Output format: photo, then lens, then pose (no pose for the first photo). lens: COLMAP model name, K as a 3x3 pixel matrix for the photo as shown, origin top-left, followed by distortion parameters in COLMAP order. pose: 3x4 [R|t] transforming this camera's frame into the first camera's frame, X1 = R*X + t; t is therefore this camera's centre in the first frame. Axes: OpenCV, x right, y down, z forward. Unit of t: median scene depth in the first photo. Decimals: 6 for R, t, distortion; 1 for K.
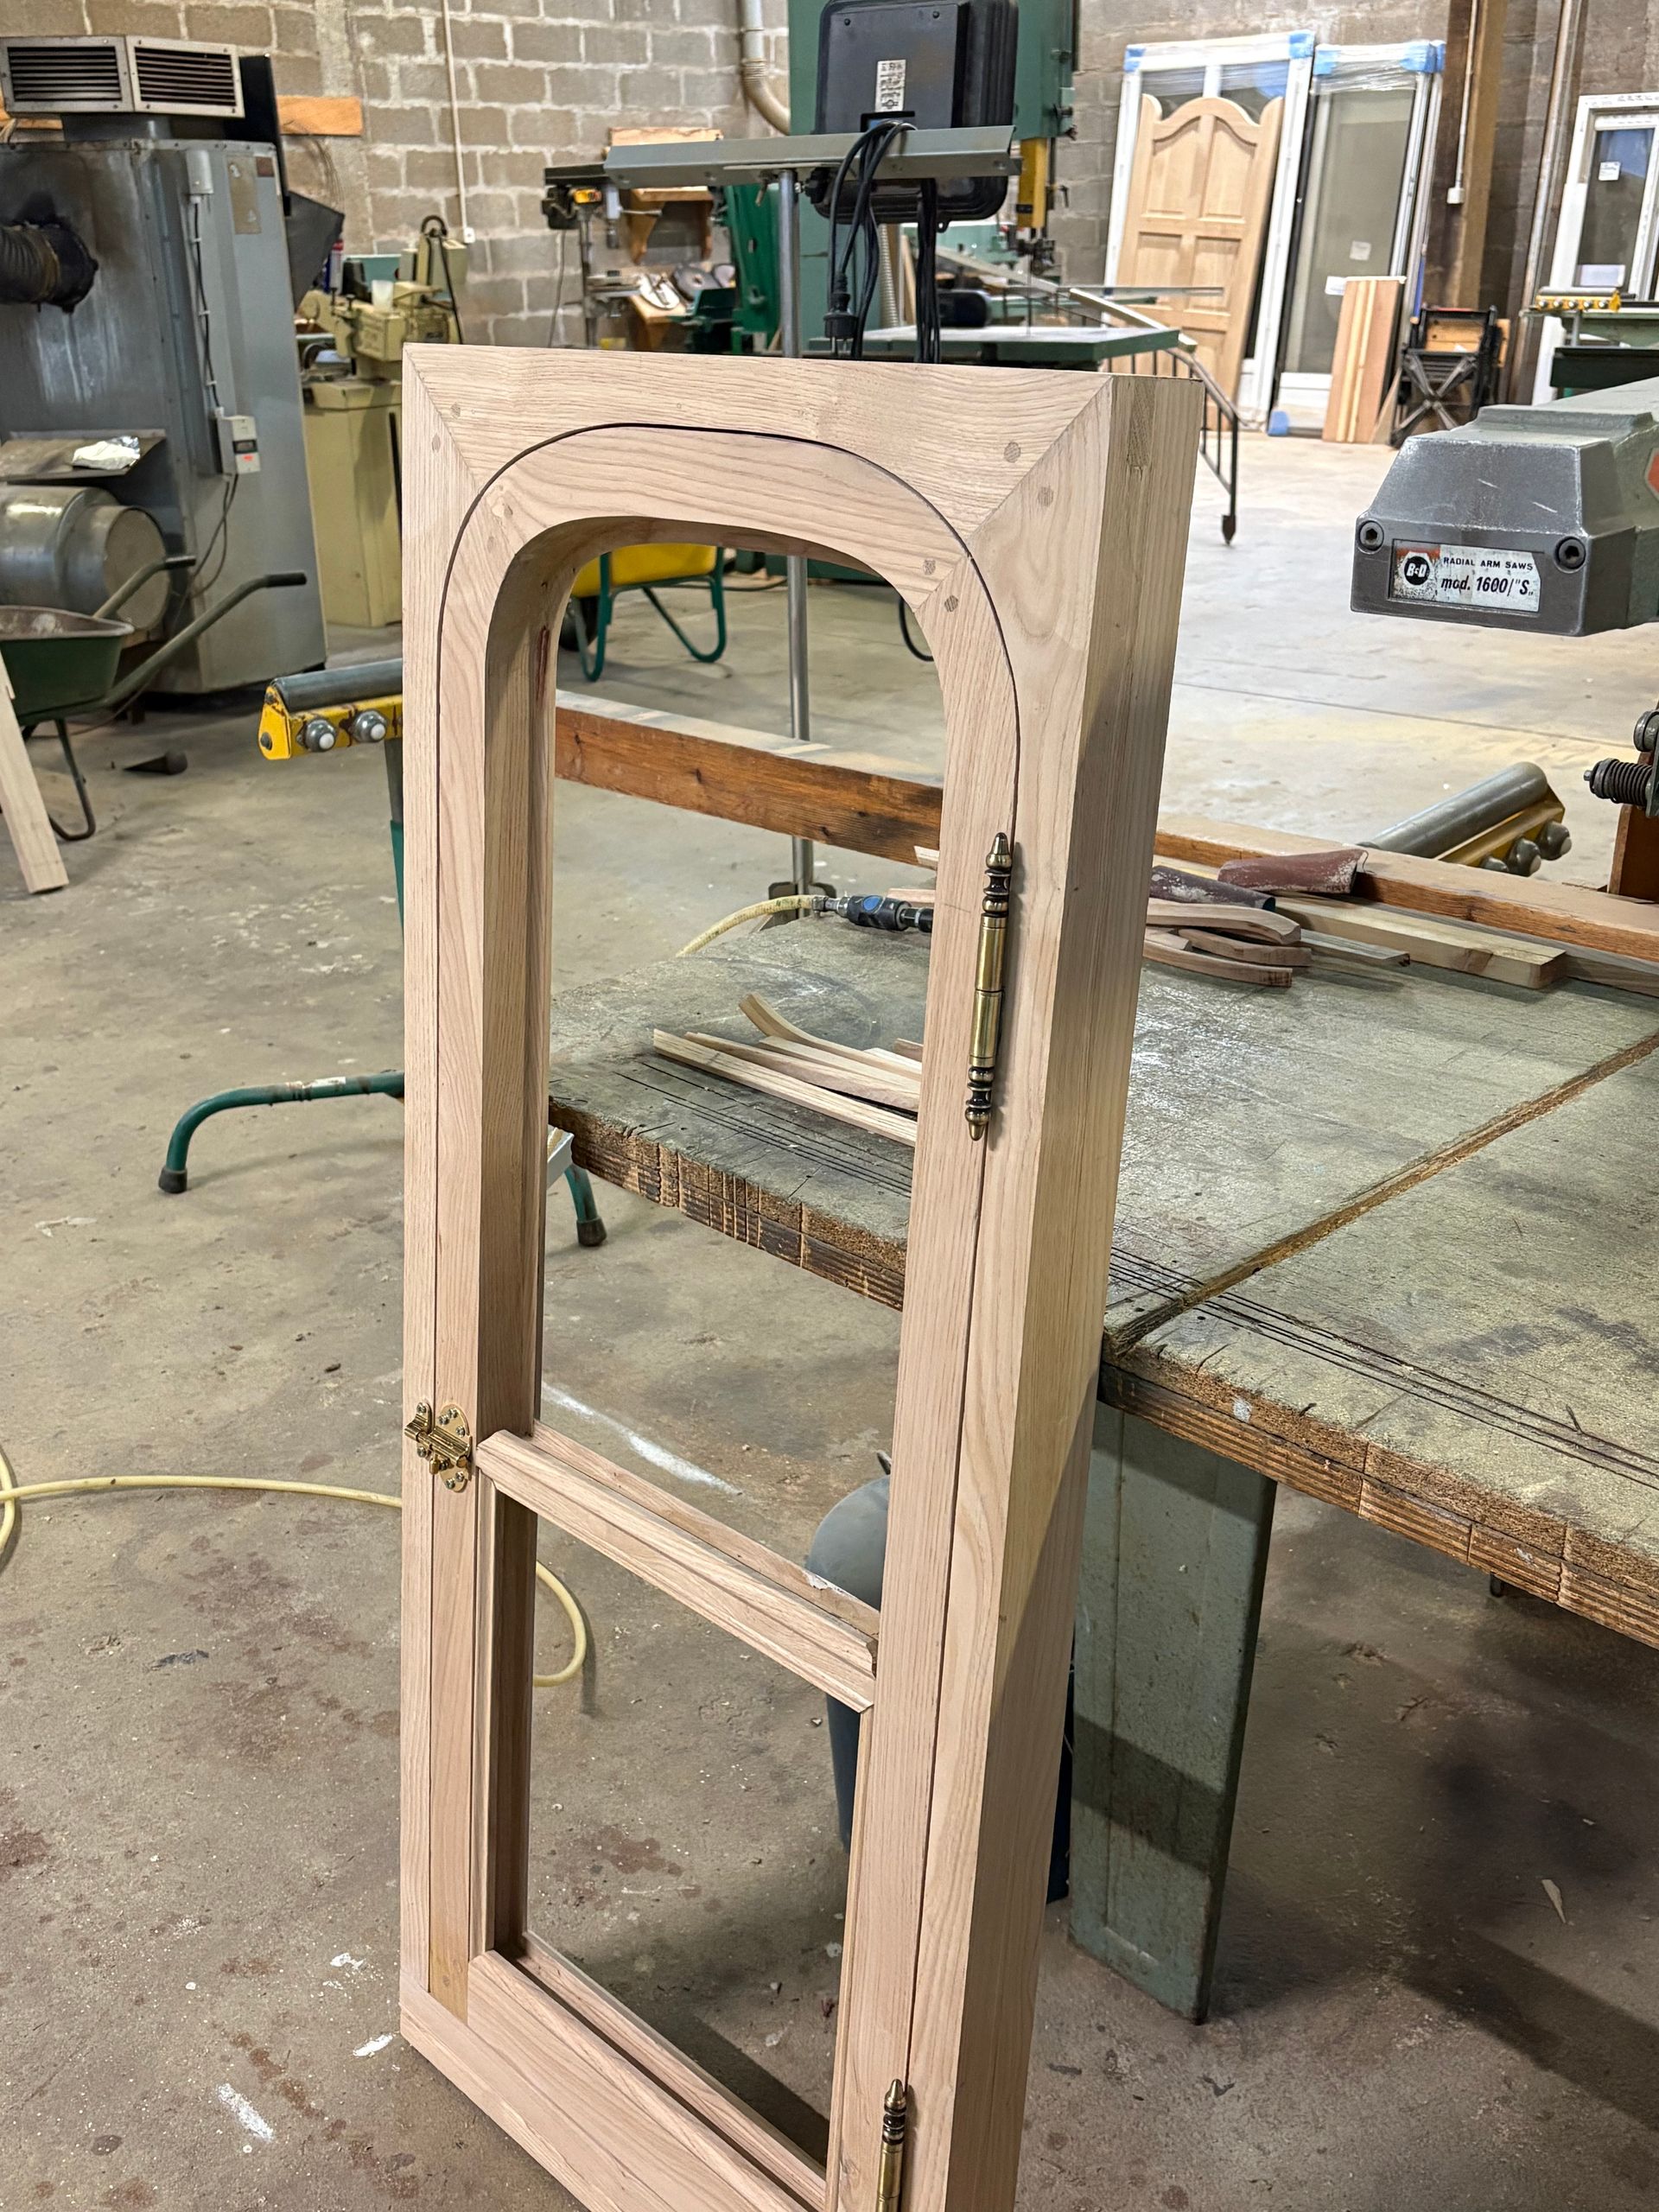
lens RADIAL K [[2210.3, 0, 829.5], [0, 2210.3, 1106.0], [0, 0, 1]] dist [0.009500, 0.030730]
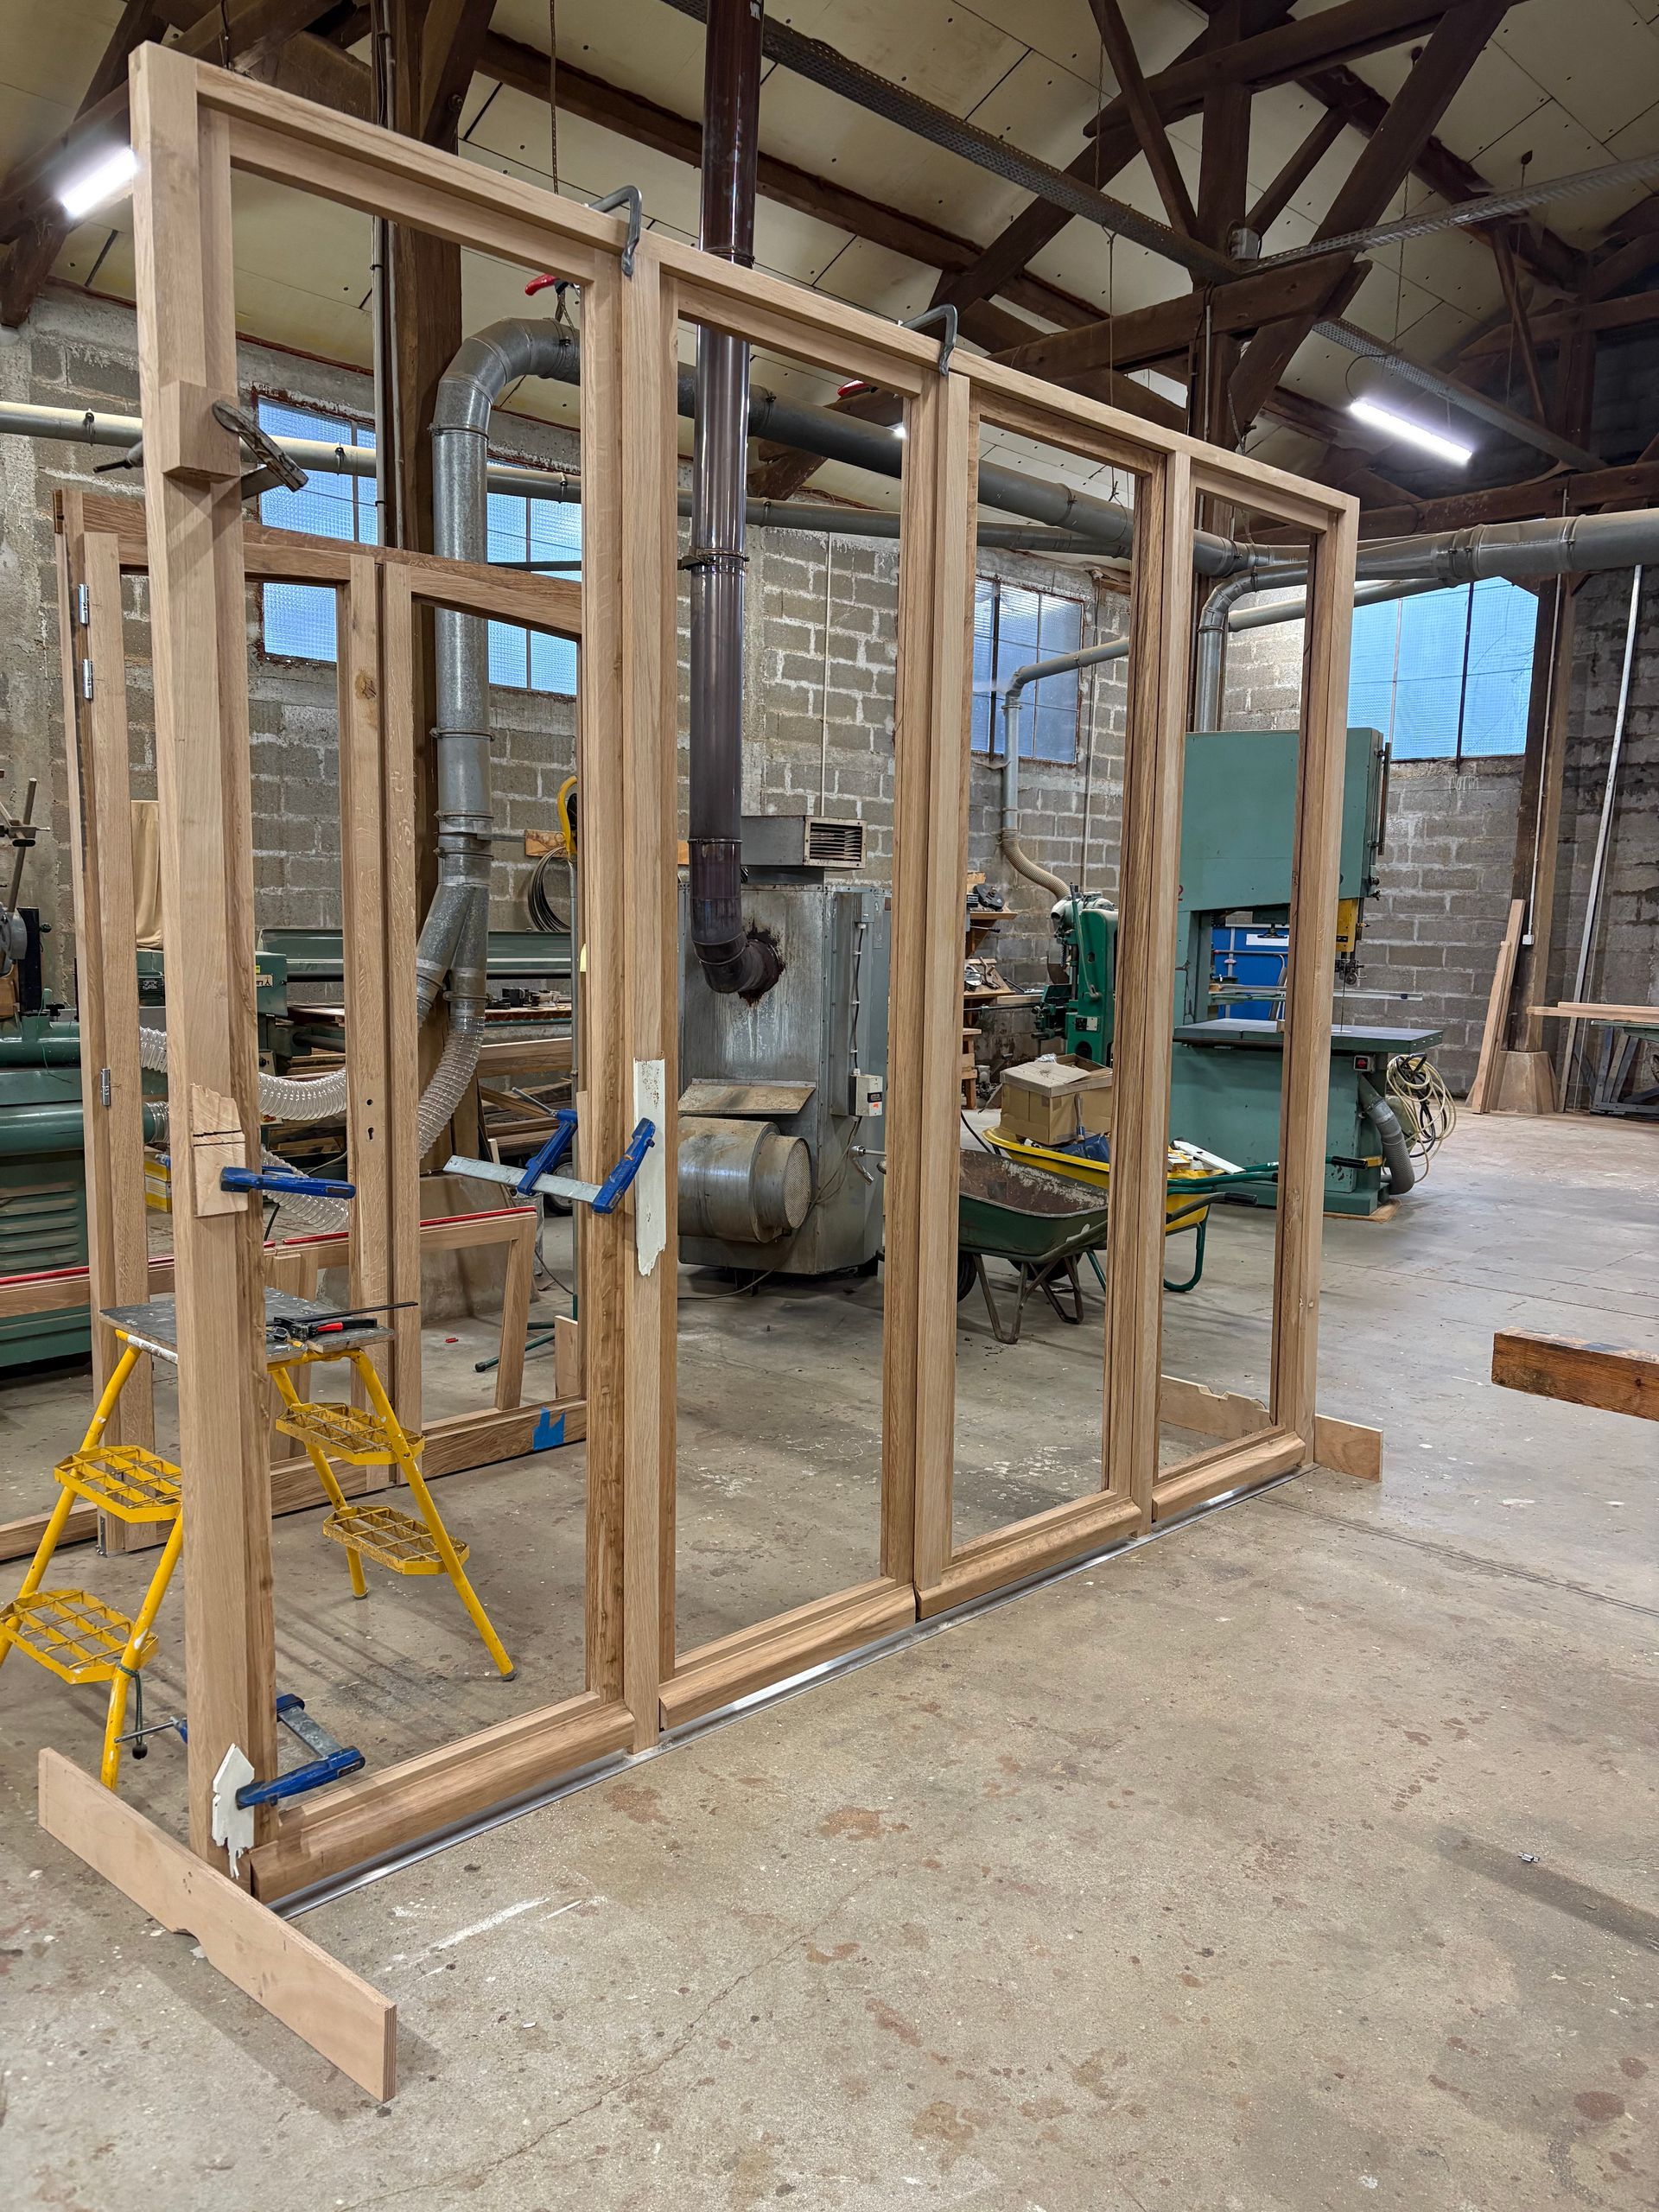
lens RADIAL K [[1674.6, 0, 829.5], [0, 1674.6, 1106.0], [0, 0, 1]] dist [-0.006294, 0.001696]
pose [[0.999025, 0.041288, -0.015613, -0.146070], [-0.043952, 0.963151, -0.265344, -0.012167], [0.004082, 0.265772, 0.964027, 0.013919]]
